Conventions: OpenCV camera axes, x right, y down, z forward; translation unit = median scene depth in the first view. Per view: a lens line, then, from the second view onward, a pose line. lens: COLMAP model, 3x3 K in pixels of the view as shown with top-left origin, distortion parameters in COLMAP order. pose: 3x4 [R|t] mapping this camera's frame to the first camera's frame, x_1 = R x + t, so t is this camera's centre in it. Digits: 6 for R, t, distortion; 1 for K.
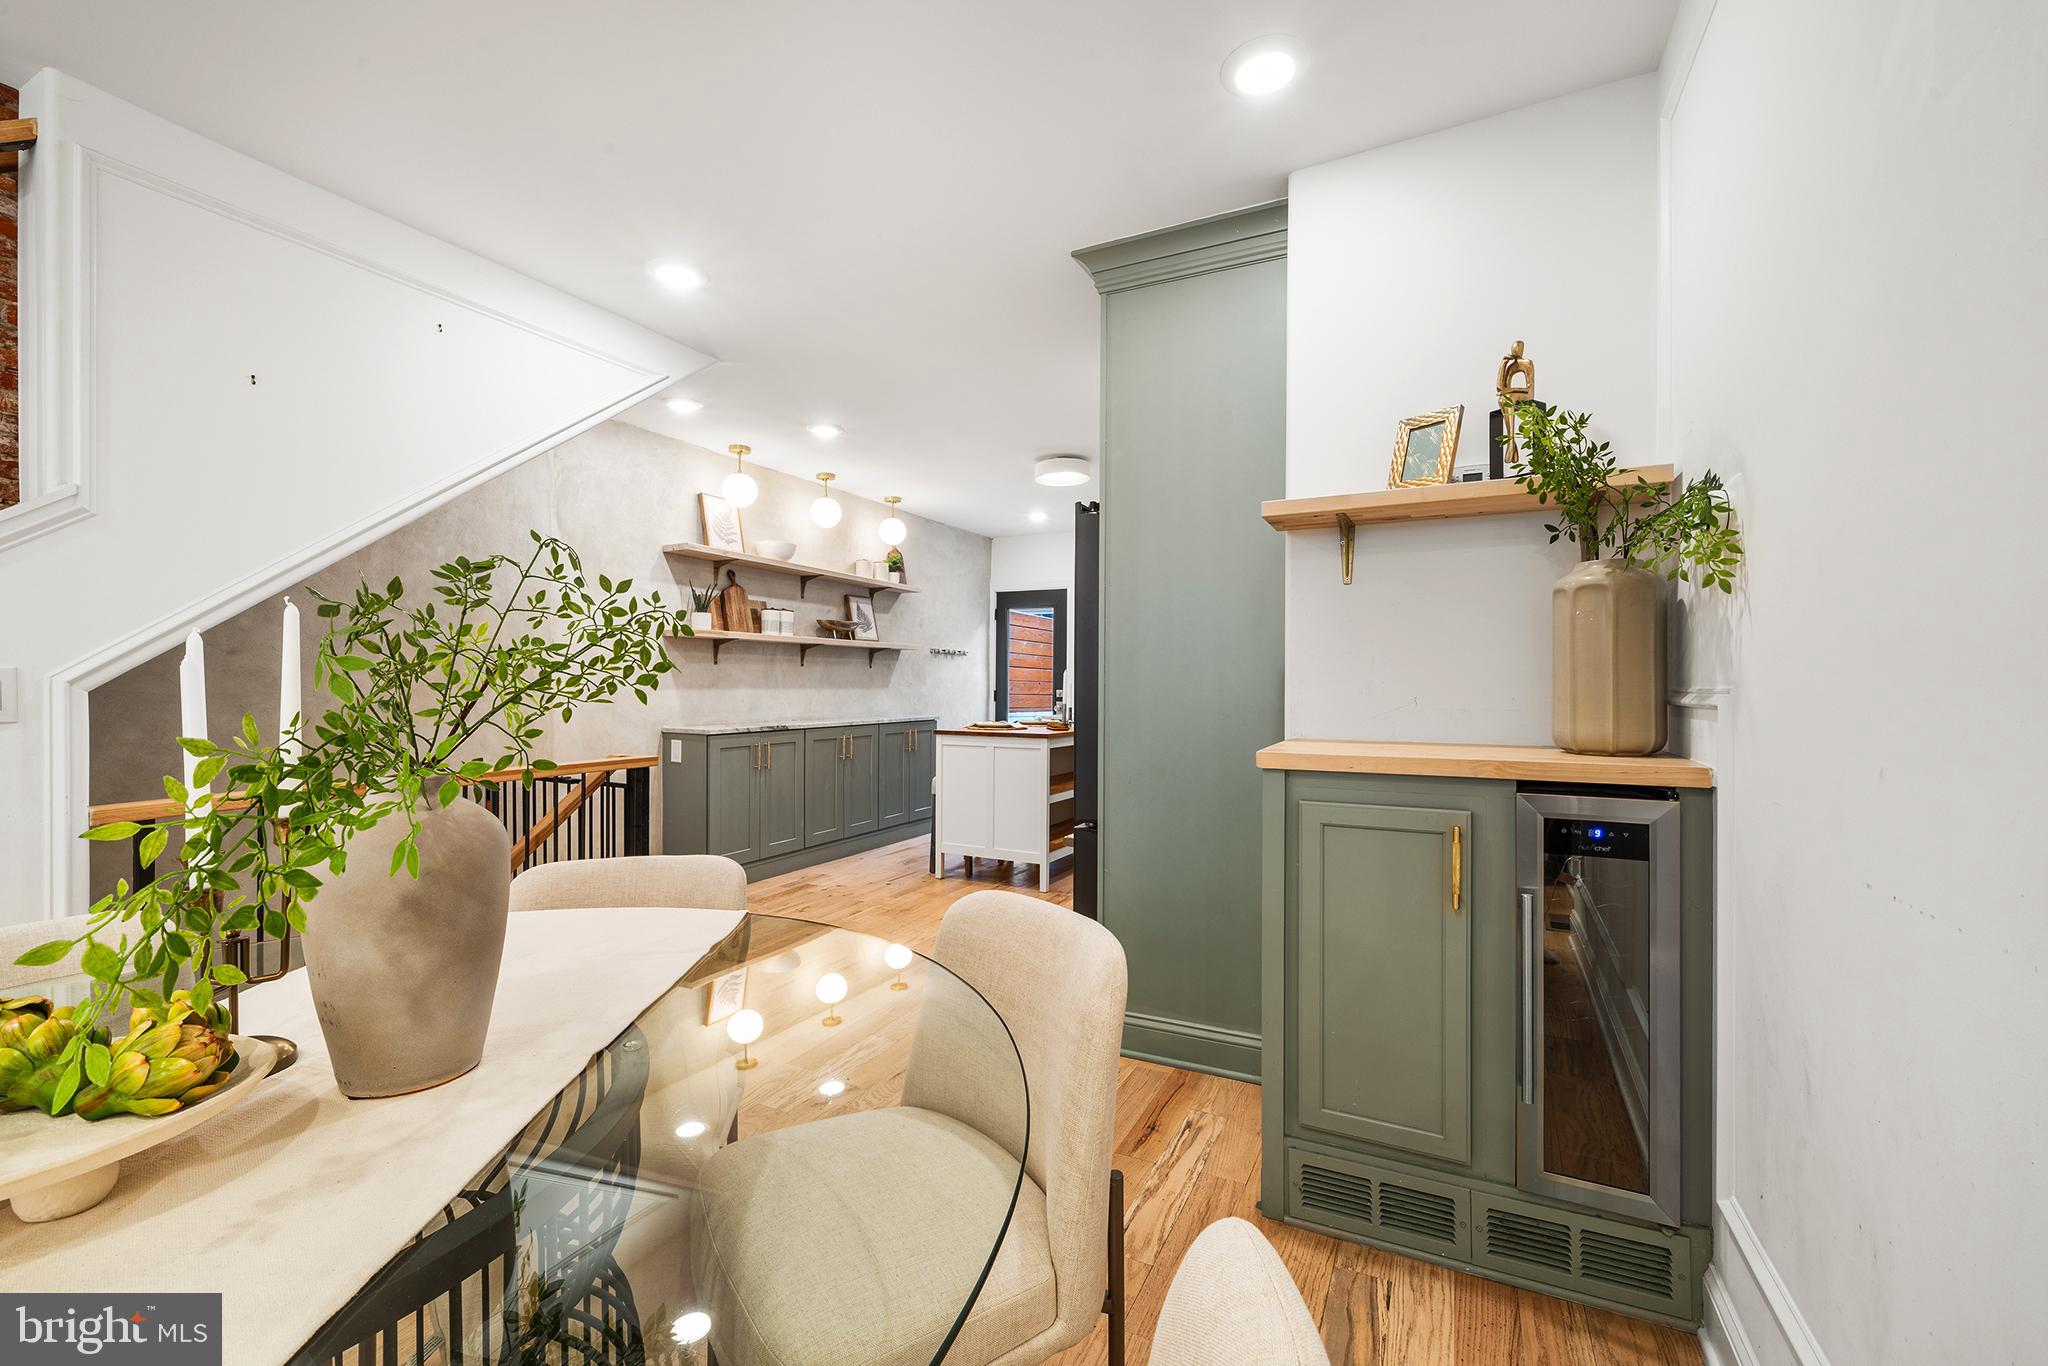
lens RADIAL K [[823.2, 0, 1018.4], [0, 823.2, 680.8], [0, 0, 1]] dist [0.000620, 0.000104]
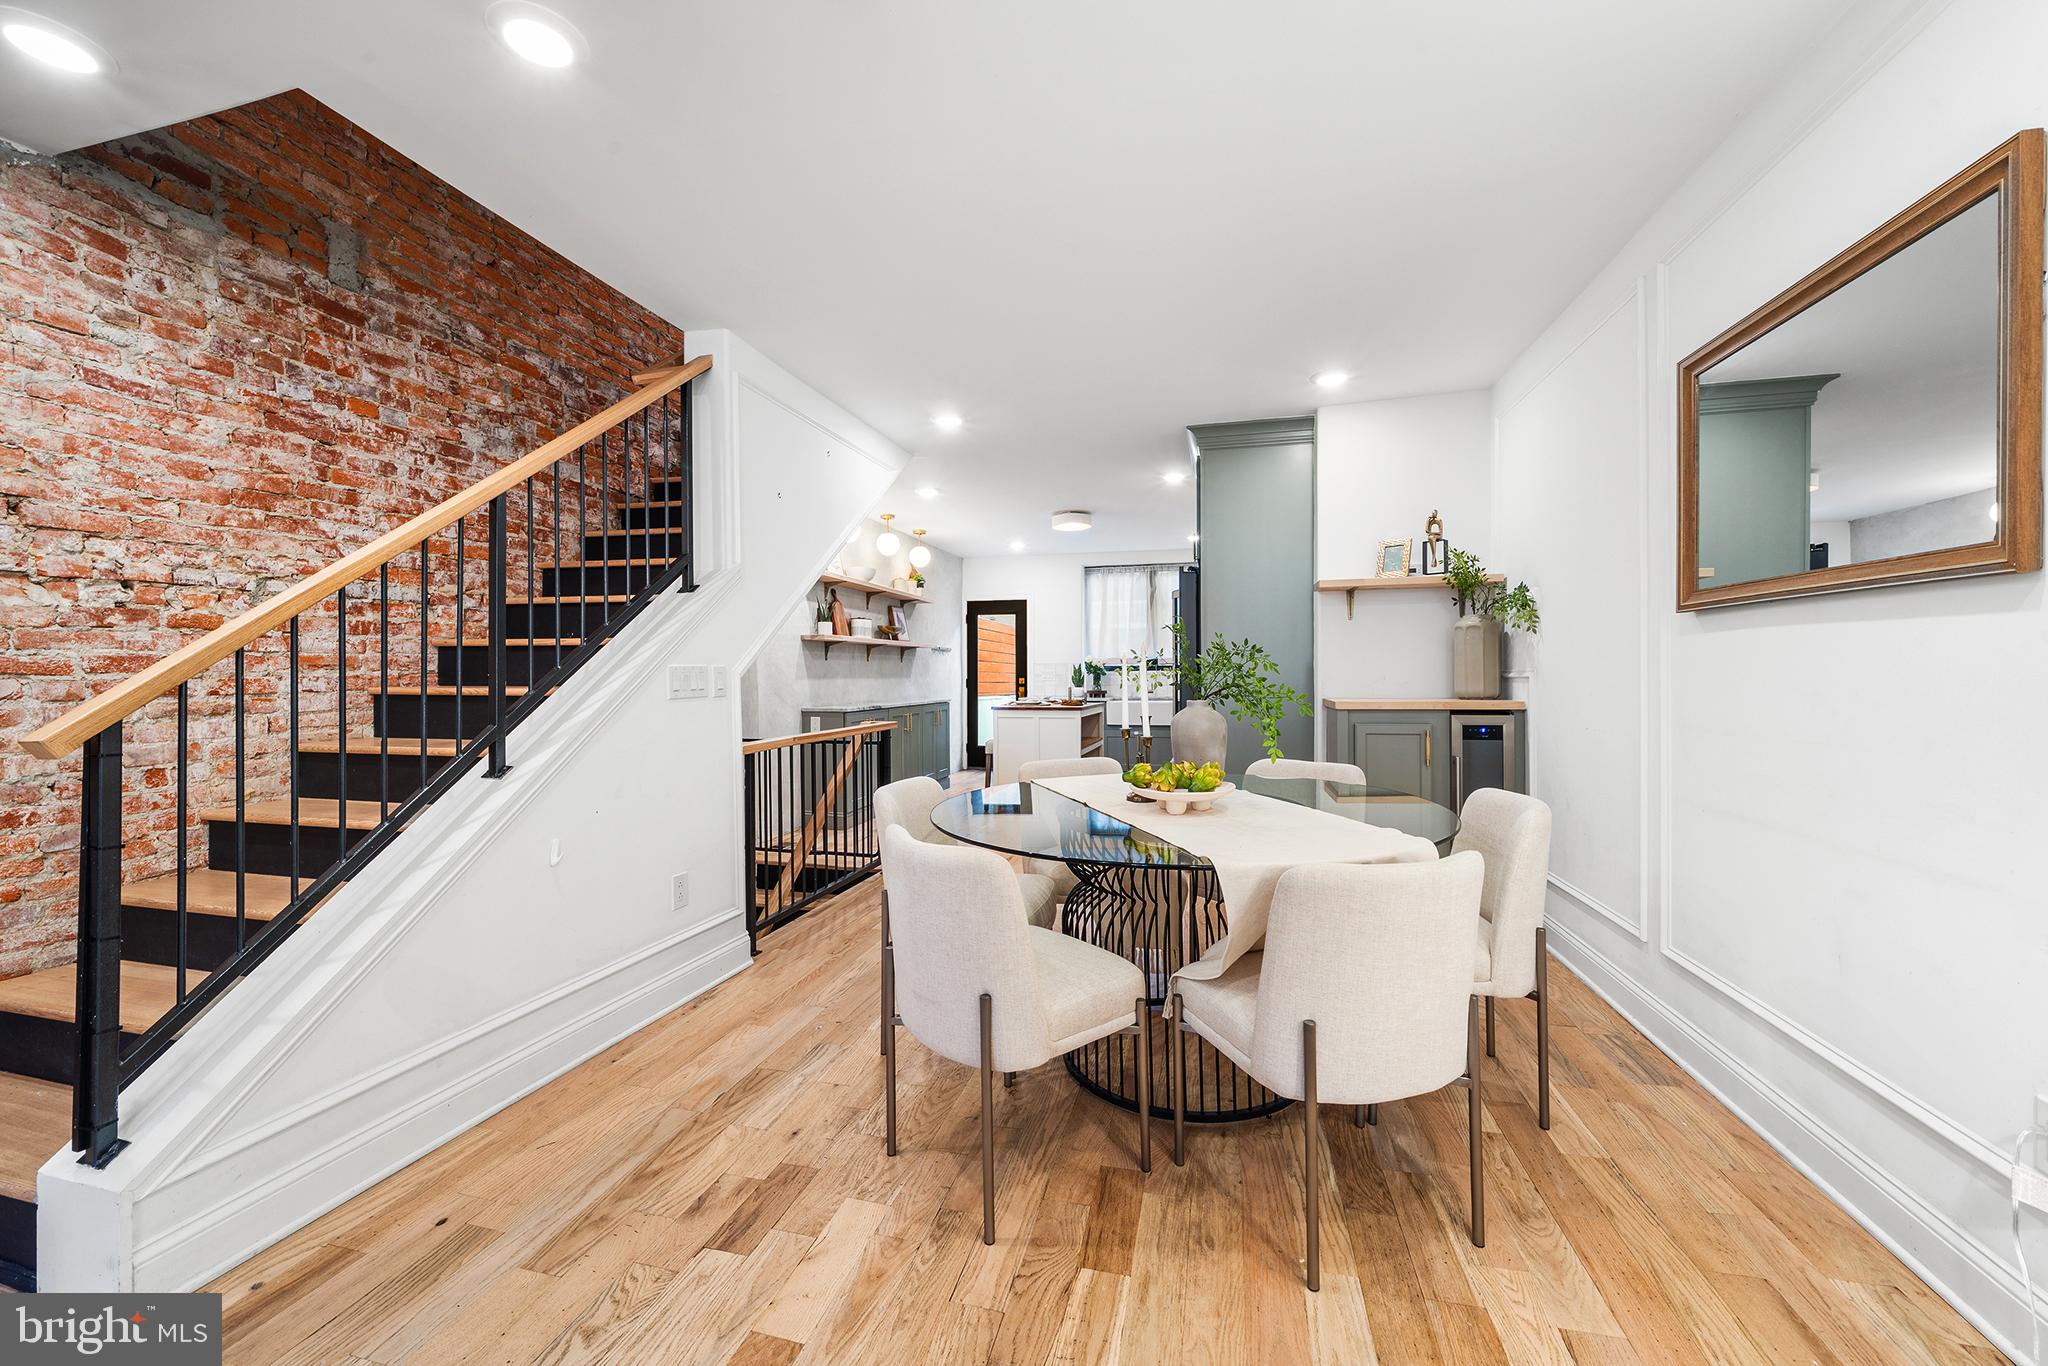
lens RADIAL K [[765.1, 0, 1030.3], [0, 765.1, 671.3], [0, 0, 1]] dist [0.015534, 0.000256]
pose [[0.973861, -0.007962, 0.227005, -0.326226], [0.008266, 0.999966, -0.000391, 0.000733], [-0.226994, 0.002257, 0.973894, -0.265621]]
